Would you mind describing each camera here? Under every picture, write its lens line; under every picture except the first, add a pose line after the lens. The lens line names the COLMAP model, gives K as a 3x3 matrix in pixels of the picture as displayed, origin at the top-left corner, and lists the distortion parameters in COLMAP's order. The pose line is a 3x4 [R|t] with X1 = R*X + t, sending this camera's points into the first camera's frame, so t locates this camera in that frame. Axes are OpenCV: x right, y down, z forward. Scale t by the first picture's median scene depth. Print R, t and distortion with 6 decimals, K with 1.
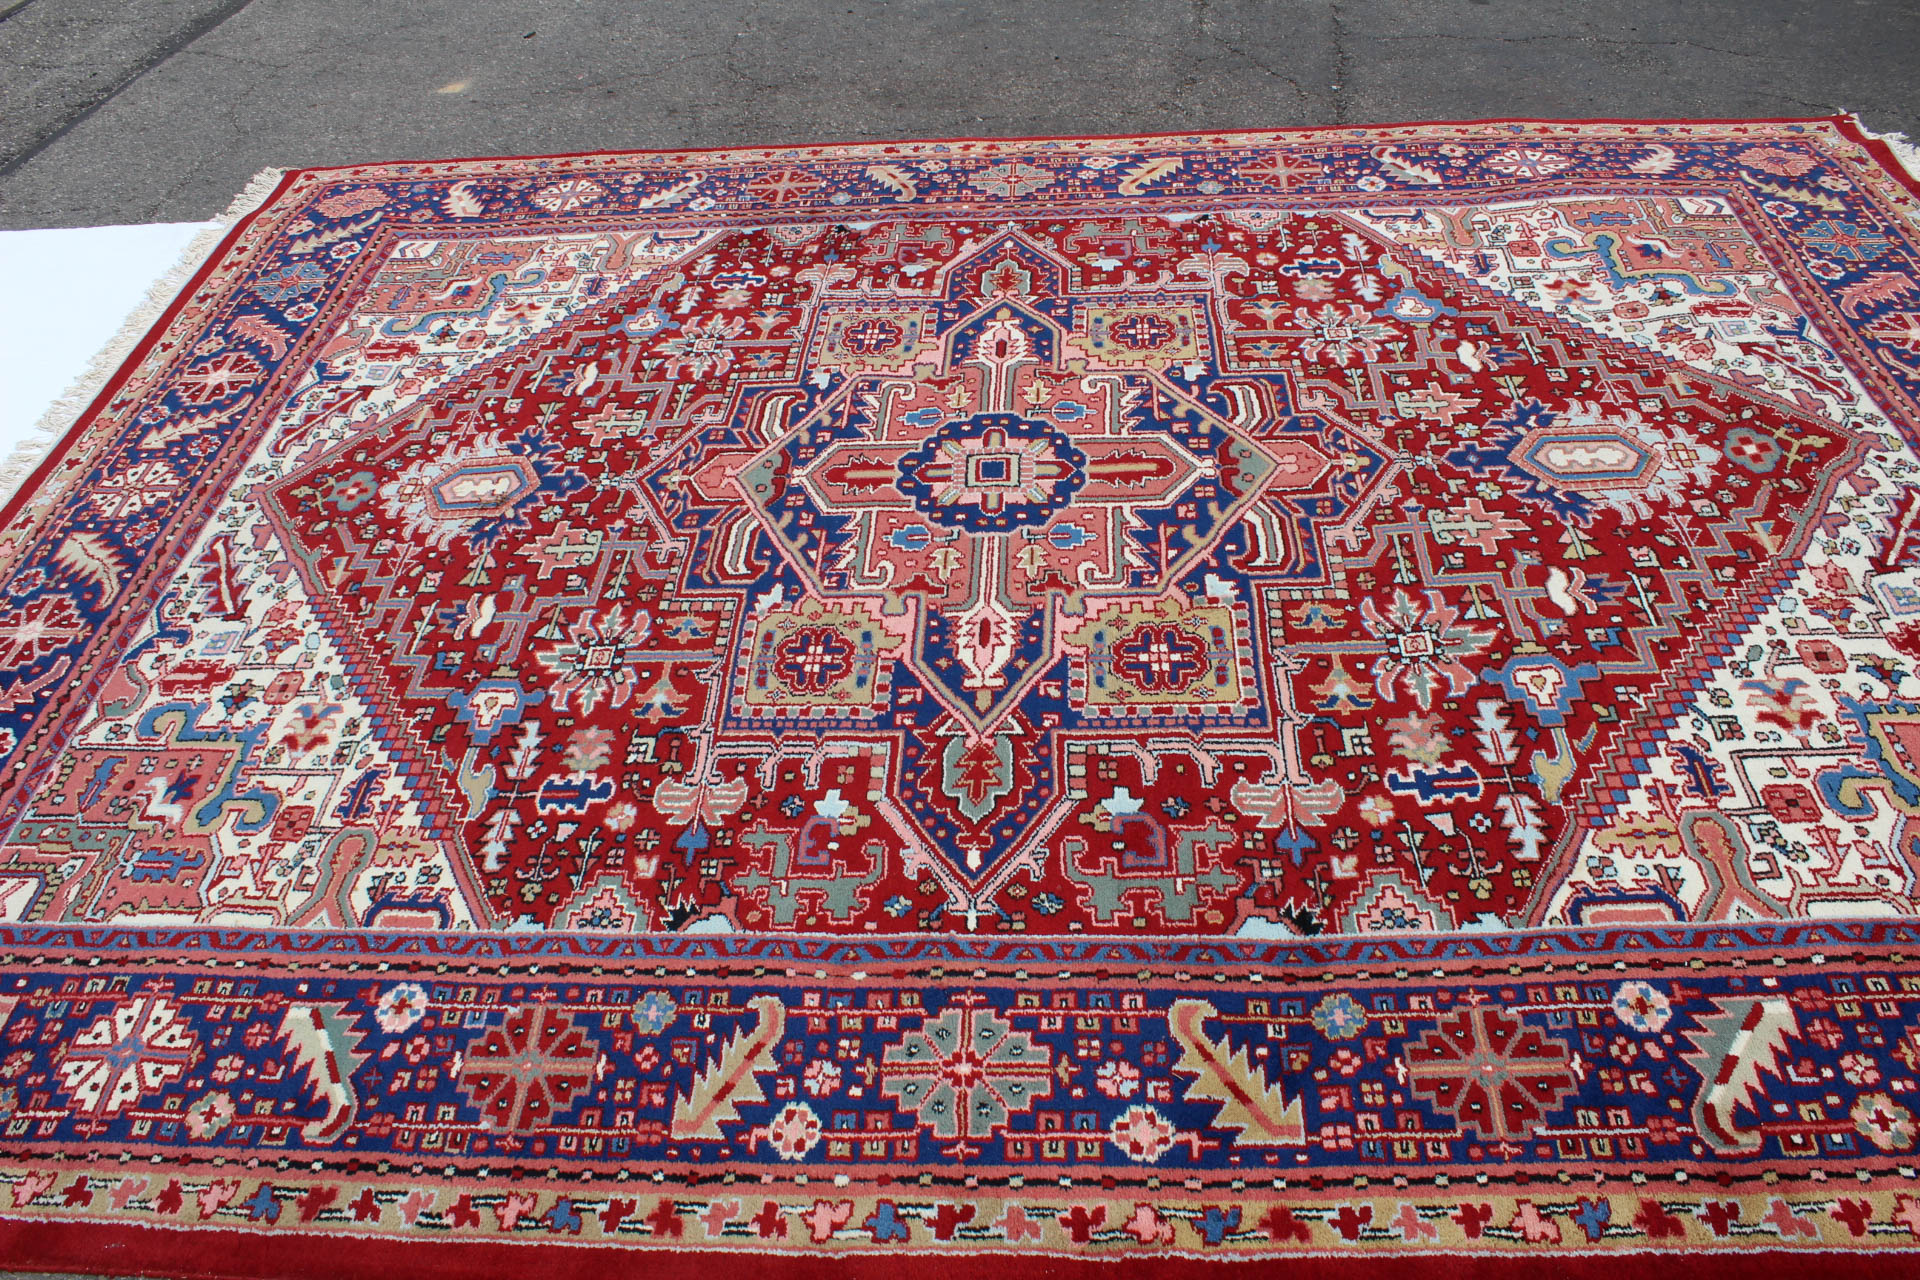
lens RADIAL K [[1592.6, 0, 956.7], [0, 1592.6, 658.0], [0, 0, 1]] dist [-0.170589, 0.149474]
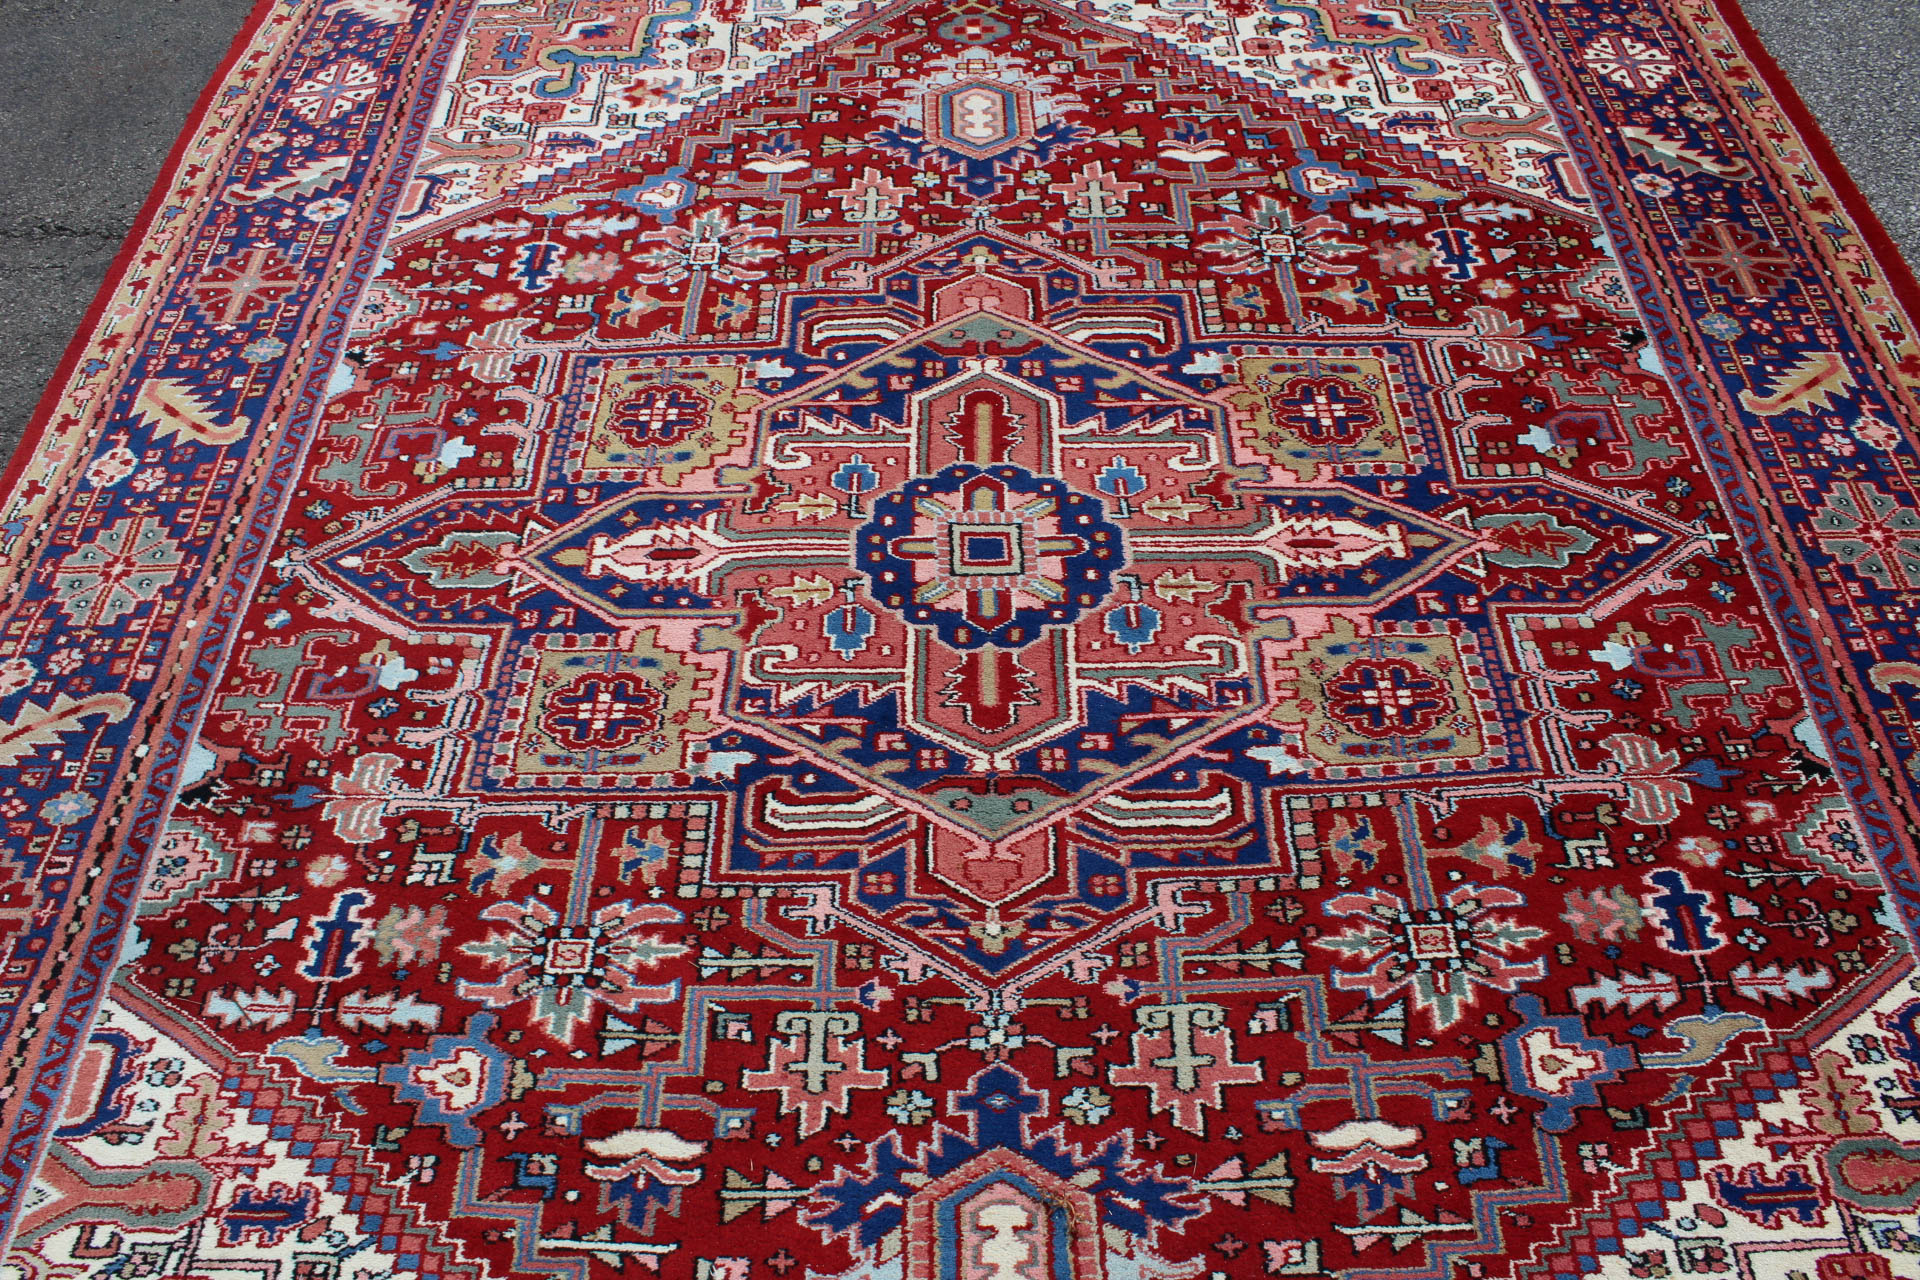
lens RADIAL K [[1592.6, 0, 956.7], [0, 1592.6, 658.0], [0, 0, 1]] dist [-0.170589, 0.149474]
pose [[-0.056094, -0.731338, 0.679705, -0.572893], [0.678110, 0.471765, 0.563565, -0.573931], [-0.732817, 0.492527, 0.469464, 0.737559]]
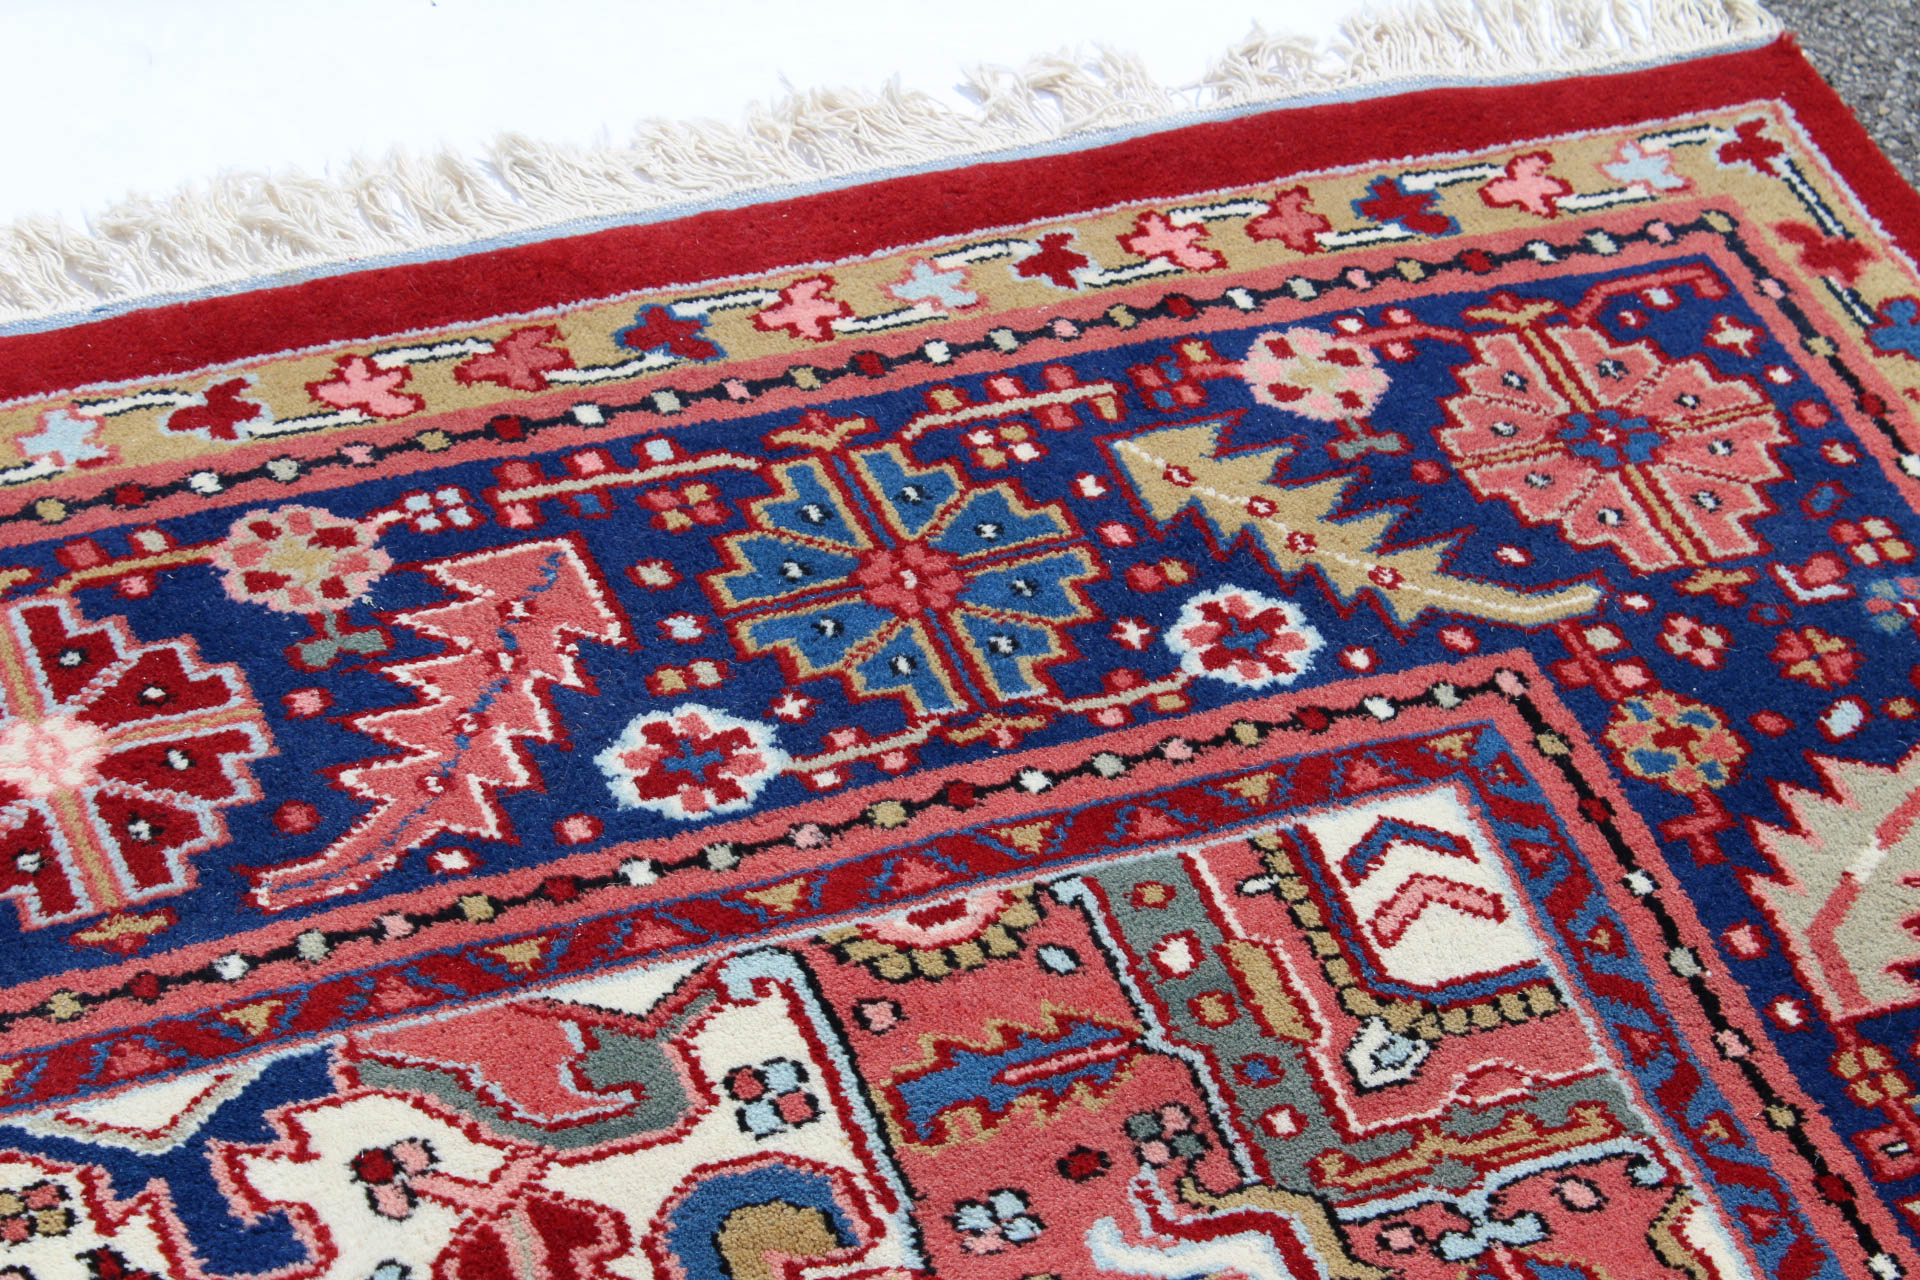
lens RADIAL K [[4574.5, 0, 960.0], [0, 4574.5, 640.0], [0, 0, 1]] dist [0.070848, 0.218720]
pose [[-0.440033, -0.626203, 0.643616, 0.138995], [0.505068, 0.420031, 0.753976, -0.573264], [-0.742480, 0.656844, 0.131448, 0.670243]]
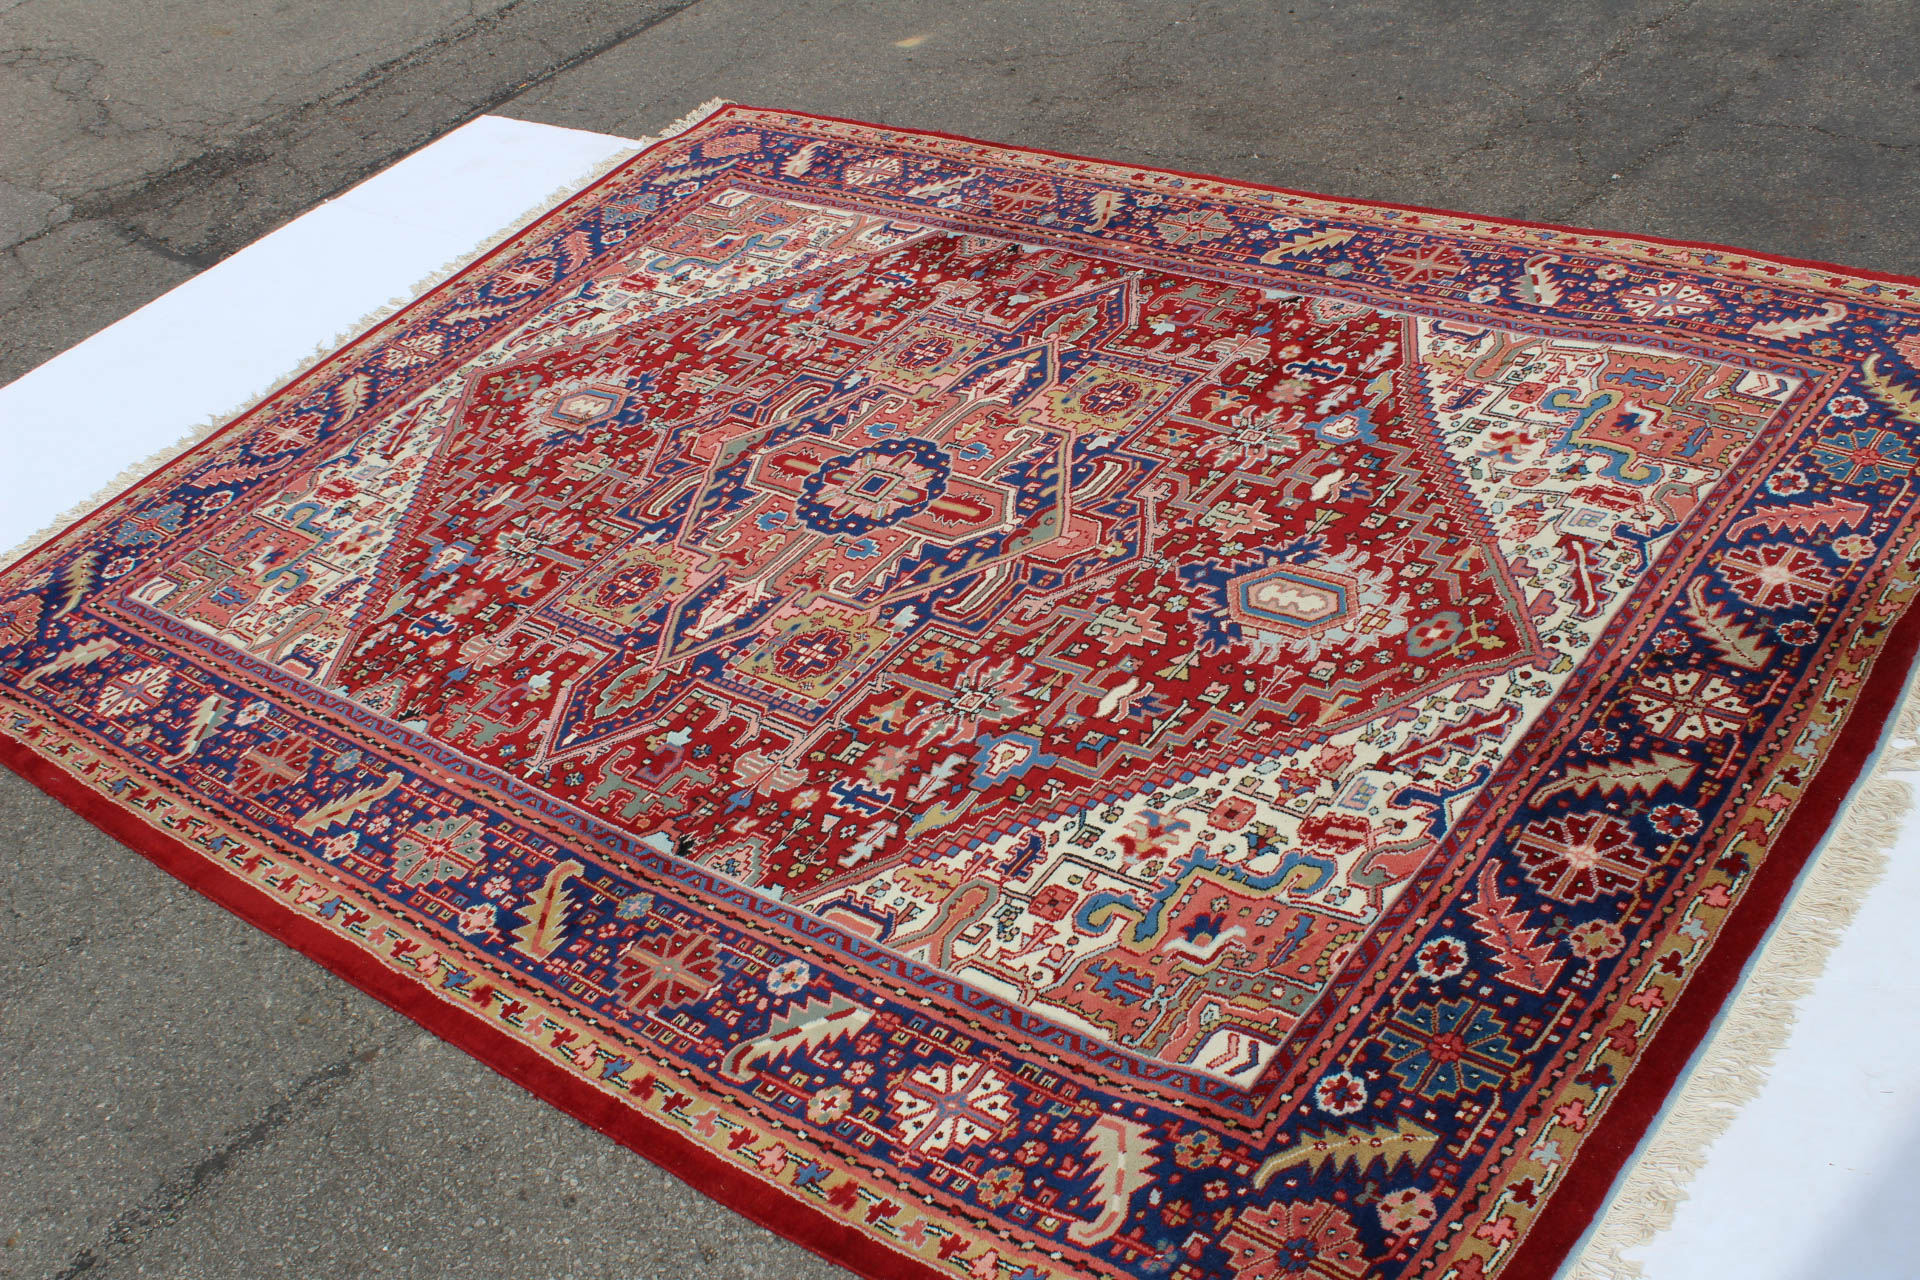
lens RADIAL K [[2089.8, 0, 960.0], [0, 2089.8, 640.0], [0, 0, 1]] dist [-0.125825, 0.163764]
pose [[0.801356, 0.270431, -0.533568, 1.025822], [-0.268149, 0.959735, 0.083698, -0.168087], [0.534718, 0.076004, 0.841605, -0.305314]]
